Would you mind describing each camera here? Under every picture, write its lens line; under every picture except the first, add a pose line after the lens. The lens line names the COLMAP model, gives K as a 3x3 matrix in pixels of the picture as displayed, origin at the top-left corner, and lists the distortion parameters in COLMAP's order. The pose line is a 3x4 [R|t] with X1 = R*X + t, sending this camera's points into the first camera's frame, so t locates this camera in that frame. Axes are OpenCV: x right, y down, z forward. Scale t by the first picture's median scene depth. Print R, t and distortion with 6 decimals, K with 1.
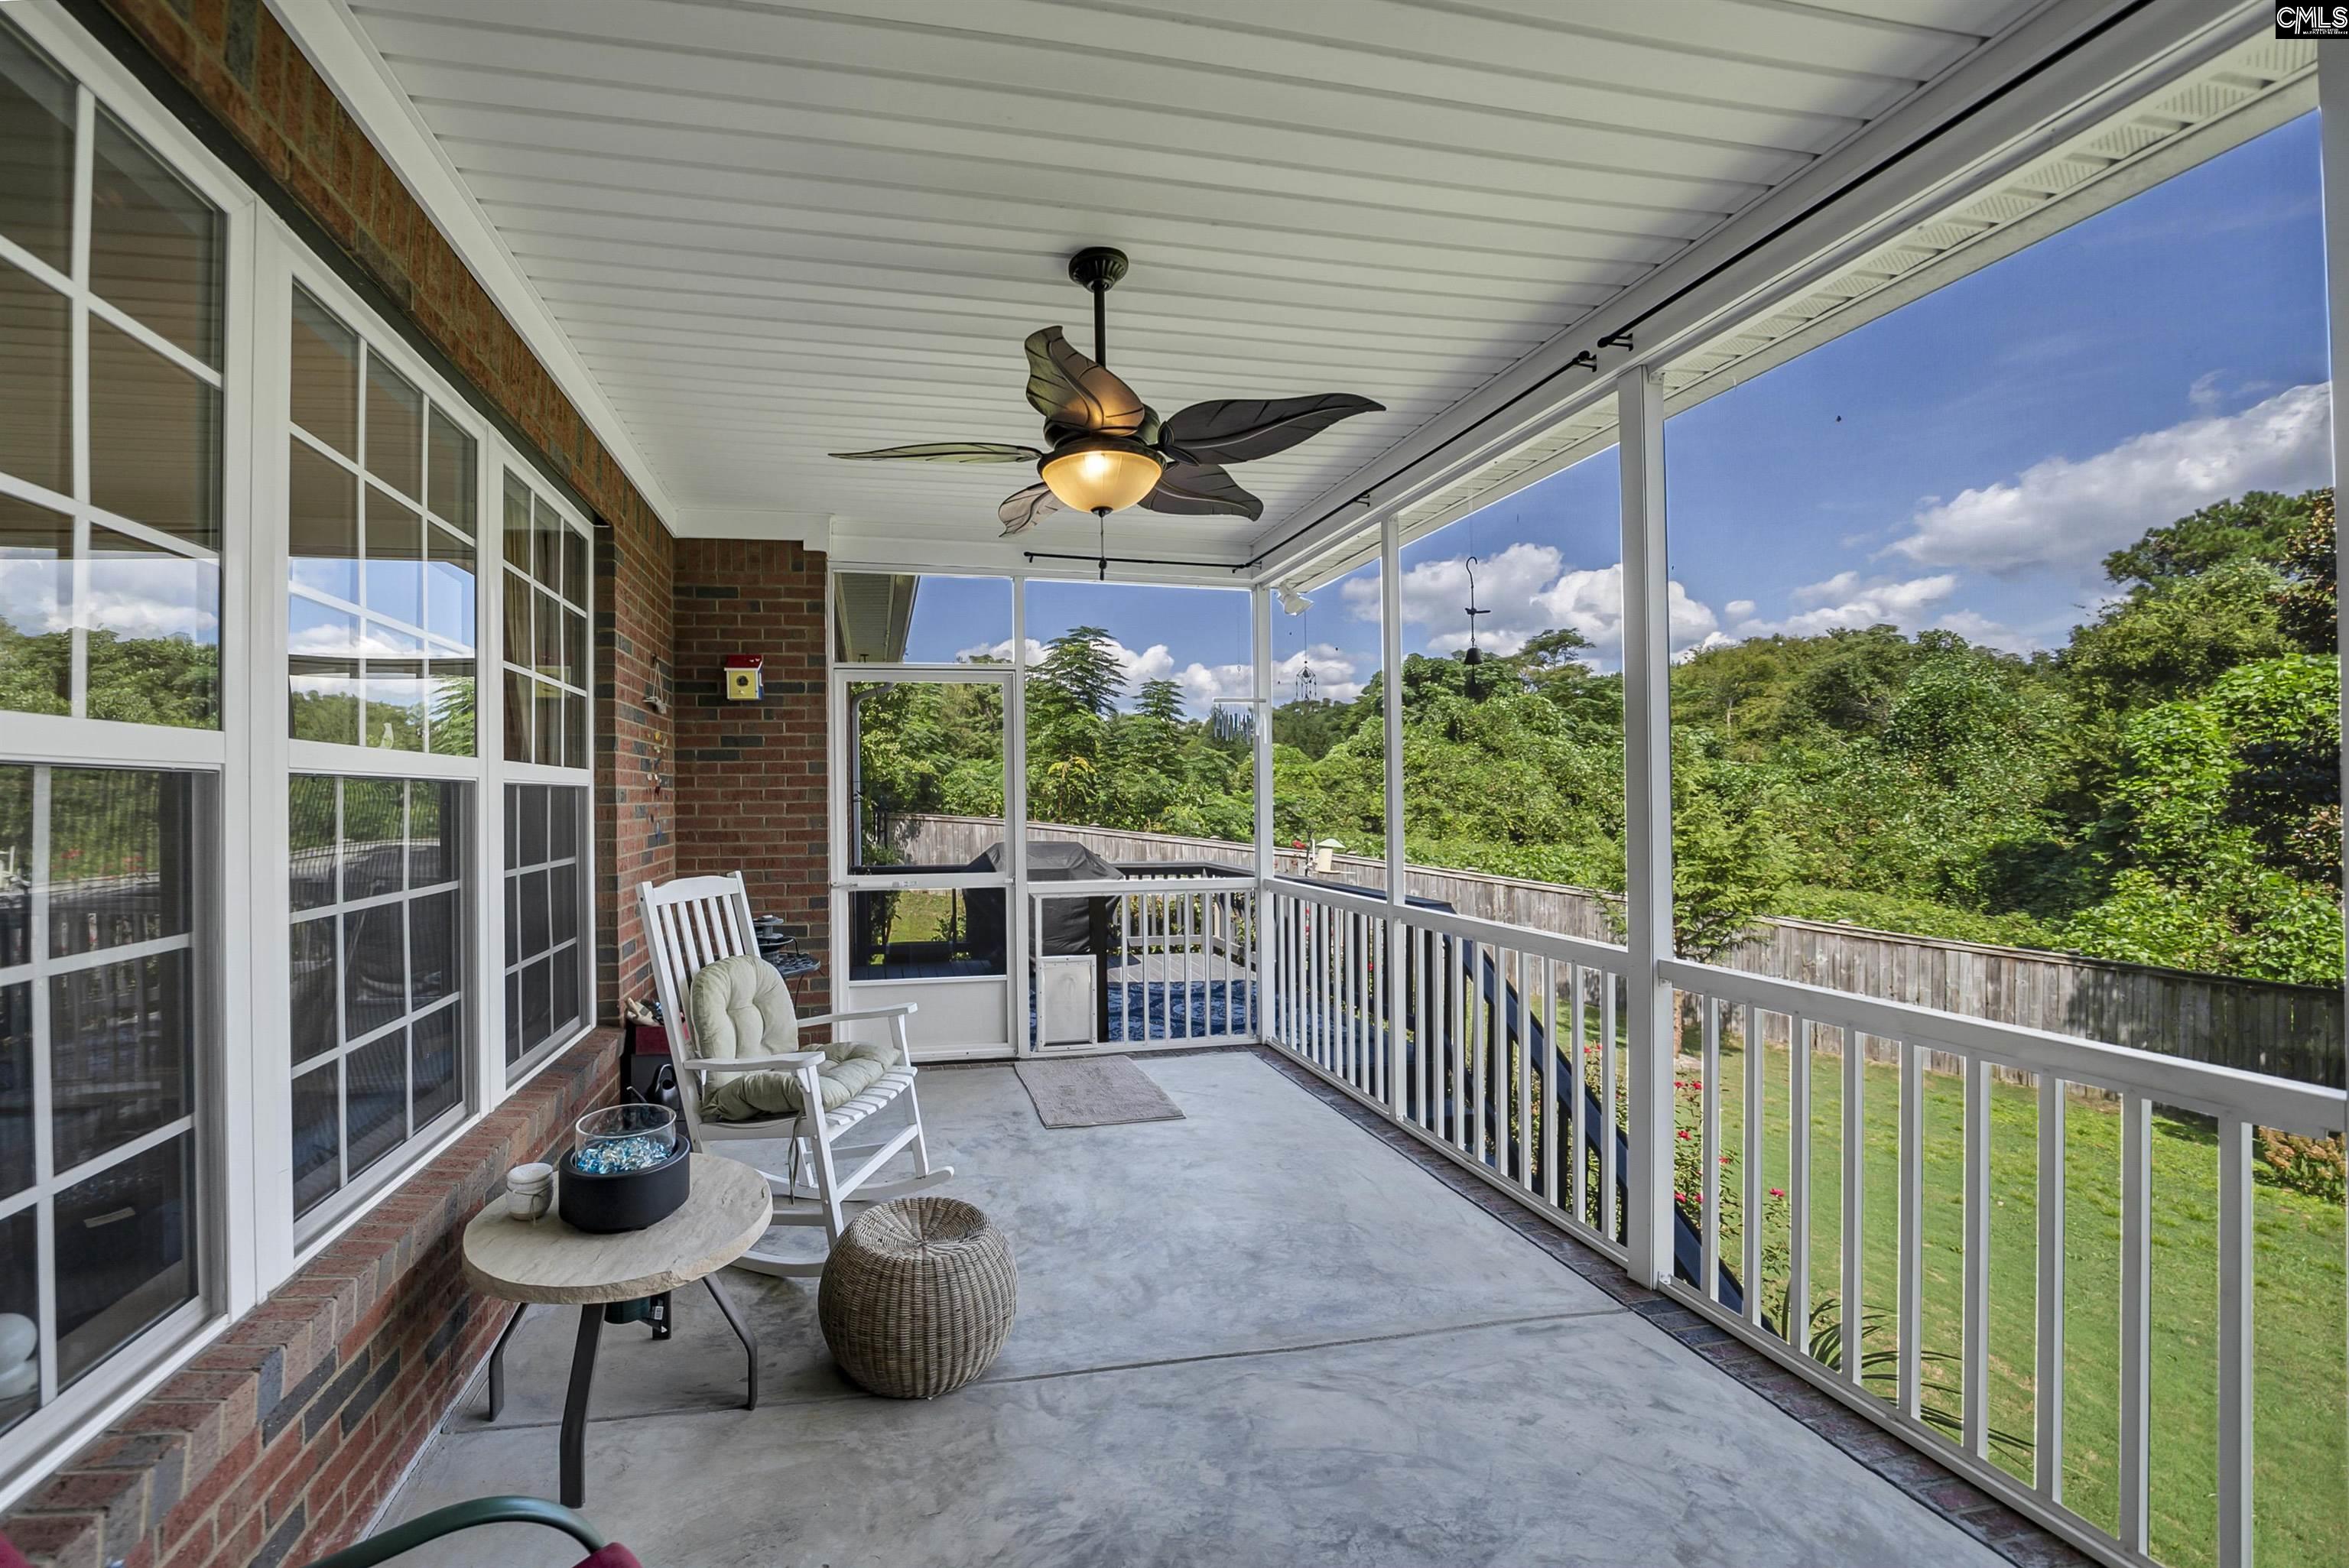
lens RADIAL K [[1218.1, 0, 1170.5], [0, 1218.1, 793.8], [0, 0, 1]] dist [0.001215, 0.000235]
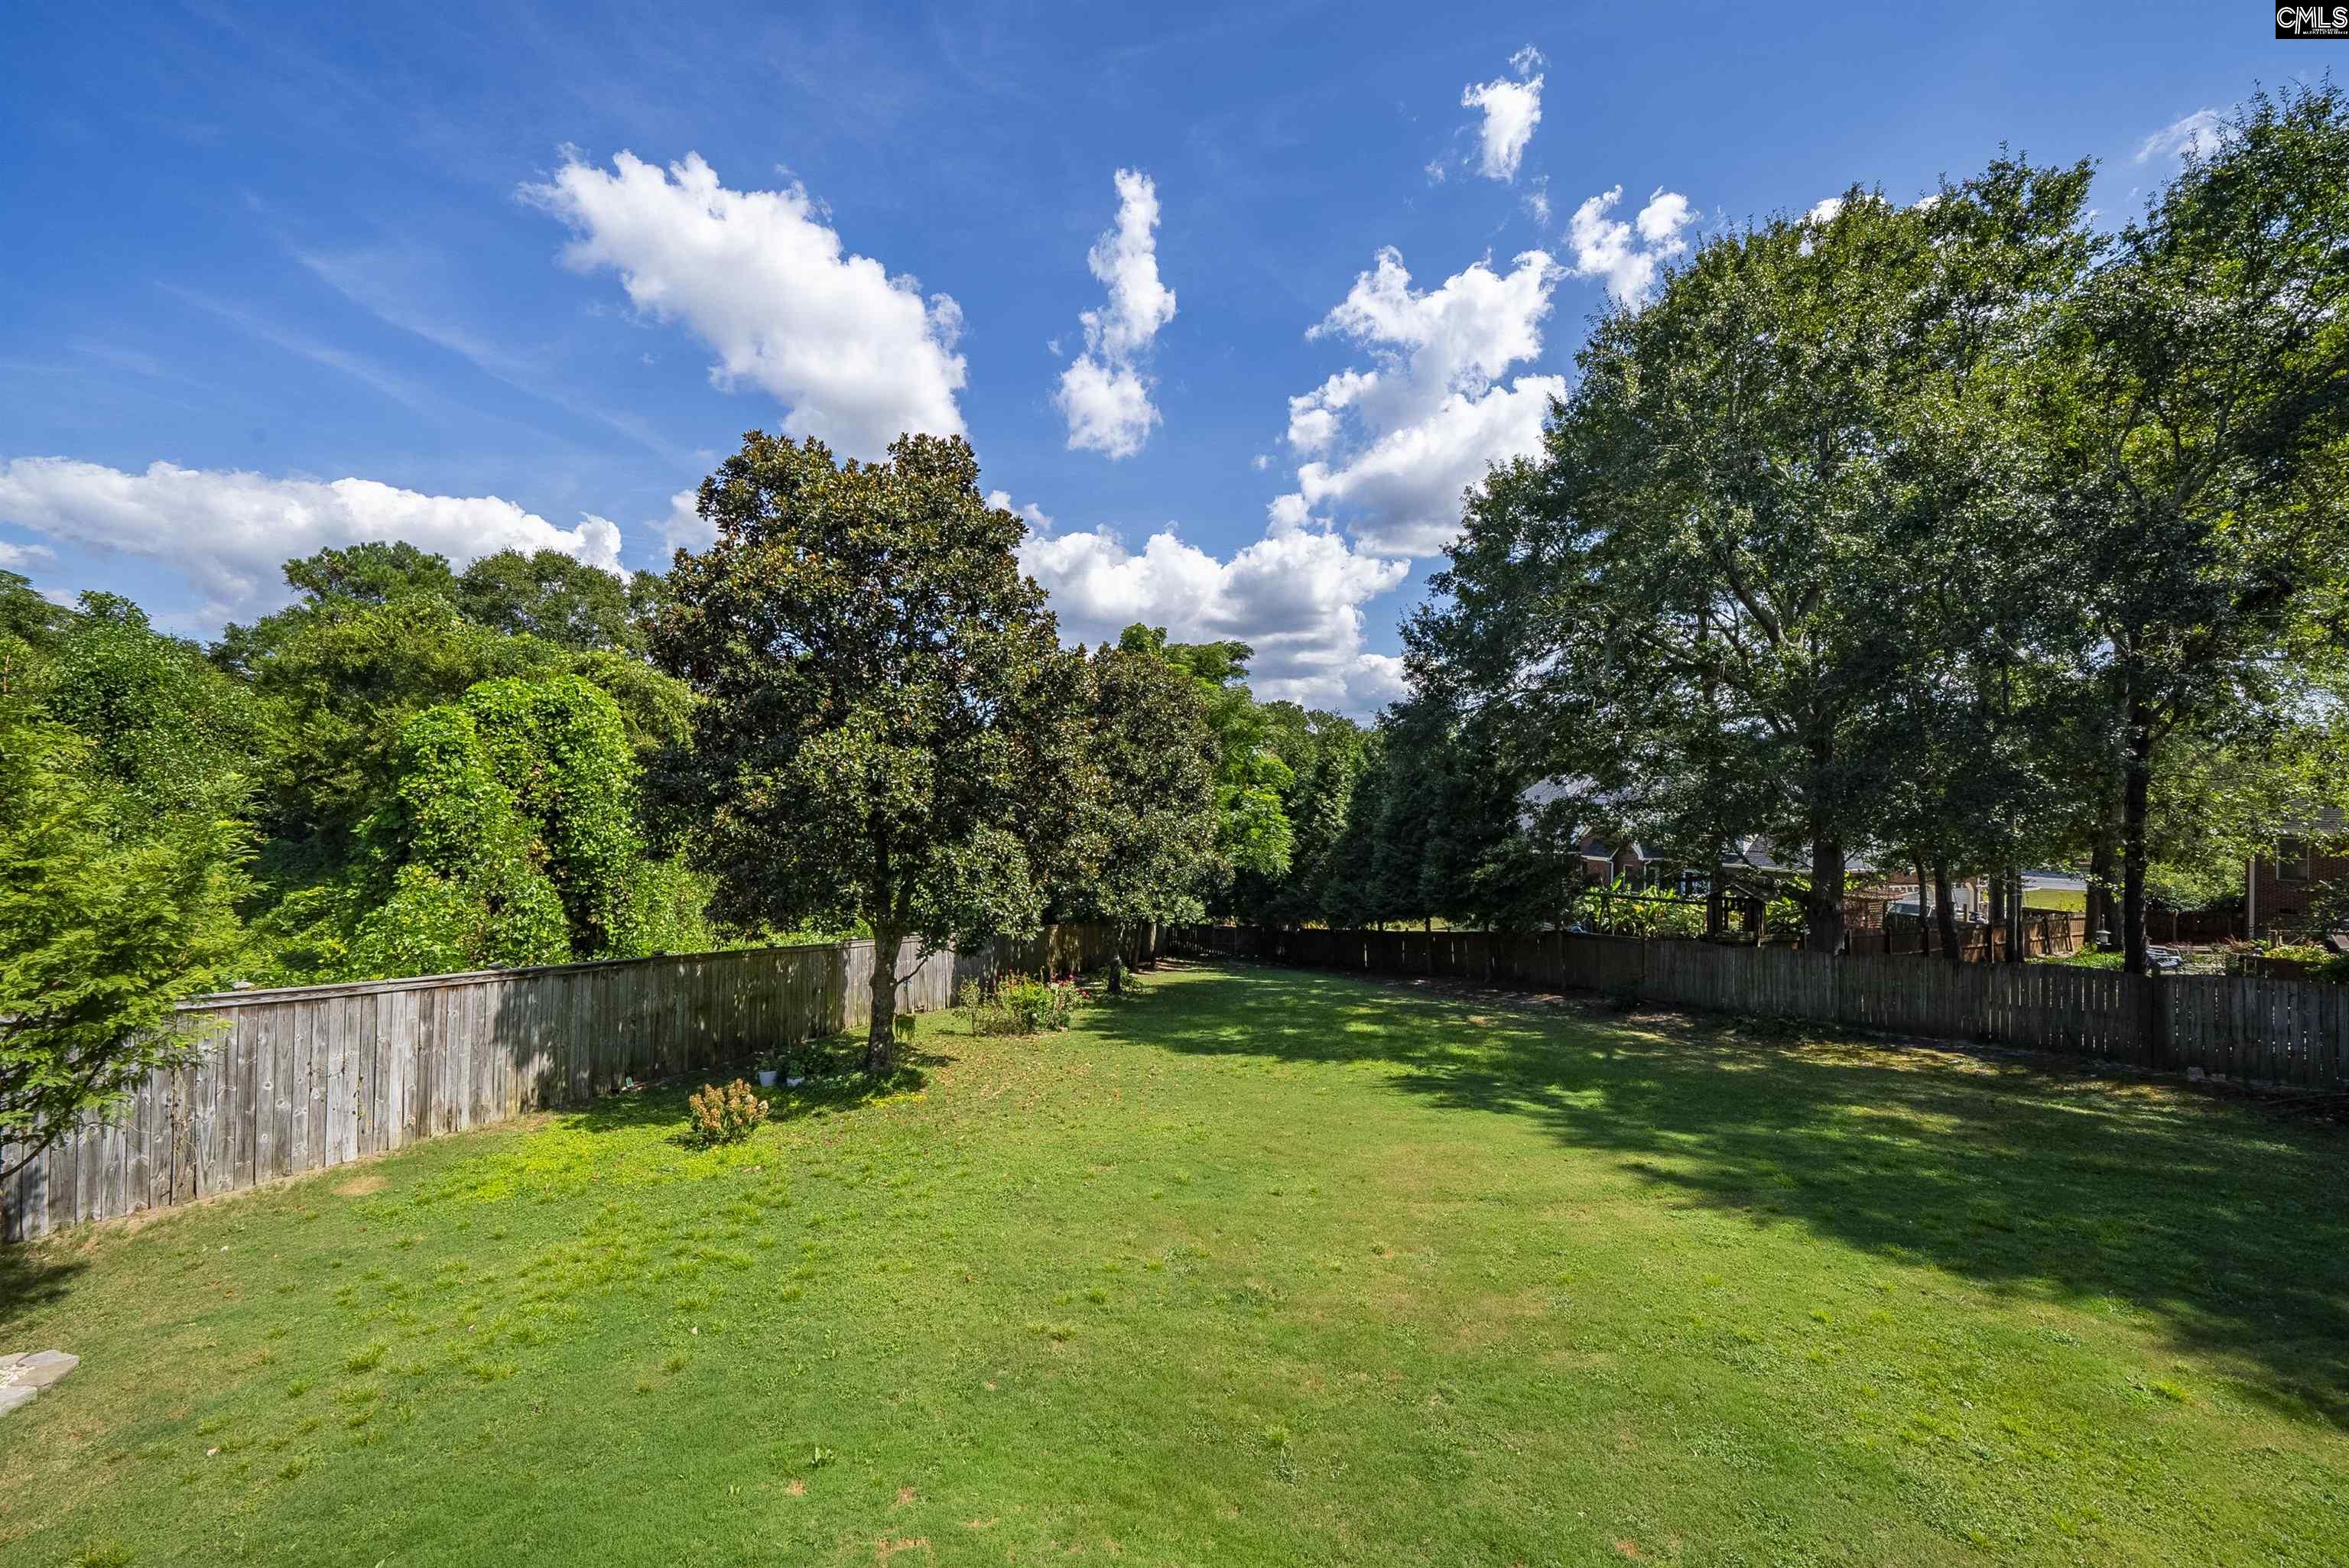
lens RADIAL K [[902.1, 0, 1172.4], [0, 902.1, 778.7], [0, 0, 1]] dist [-0.000780, -0.000020]
pose [[0.050402, 0.025140, 0.998413, 0.060443], [-0.014112, 0.999601, -0.024458, -0.000656], [-0.998629, -0.012857, 0.050737, 0.317728]]
